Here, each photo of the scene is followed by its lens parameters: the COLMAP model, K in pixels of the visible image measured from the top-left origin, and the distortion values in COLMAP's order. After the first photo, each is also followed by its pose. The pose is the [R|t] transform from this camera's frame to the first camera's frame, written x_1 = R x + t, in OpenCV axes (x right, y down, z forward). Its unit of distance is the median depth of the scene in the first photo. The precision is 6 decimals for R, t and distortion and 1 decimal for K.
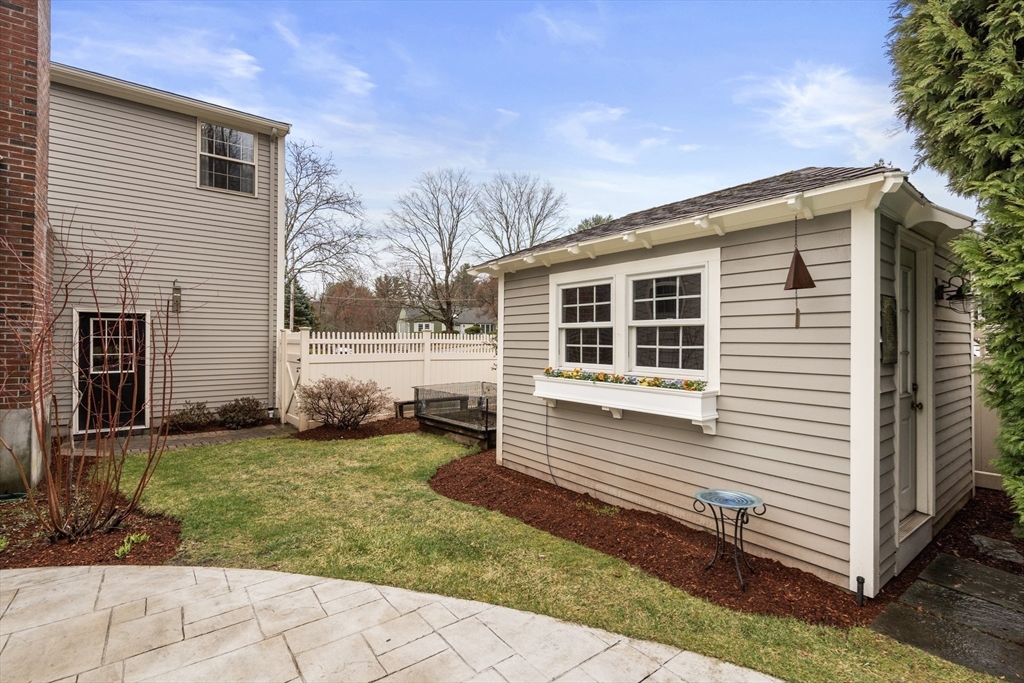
lens RADIAL K [[474.0, 0, 515.8], [0, 474.0, 339.3], [0, 0, 1]] dist [-0.003223, 0.001841]
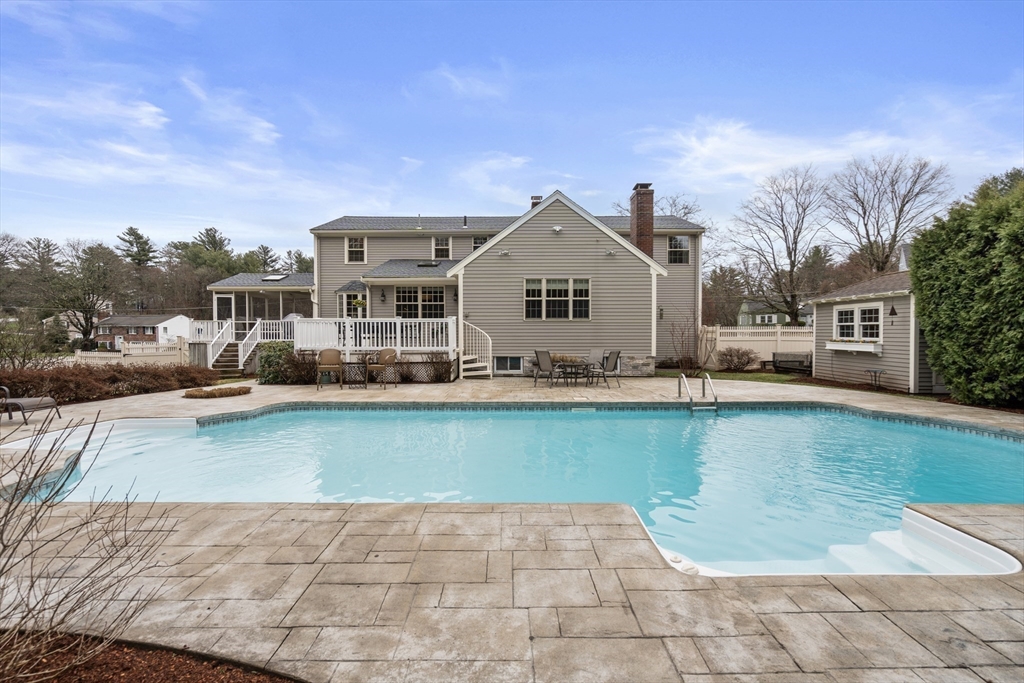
lens RADIAL K [[474.0, 0, 508.6], [0, 474.0, 336.2], [0, 0, 1]] dist [-0.003223, 0.001841]
pose [[0.775676, 0.002178, -0.631127, 0.173415], [0.004424, 0.999951, 0.008888, 0.004635], [0.631116, -0.009686, 0.775628, -1.178002]]
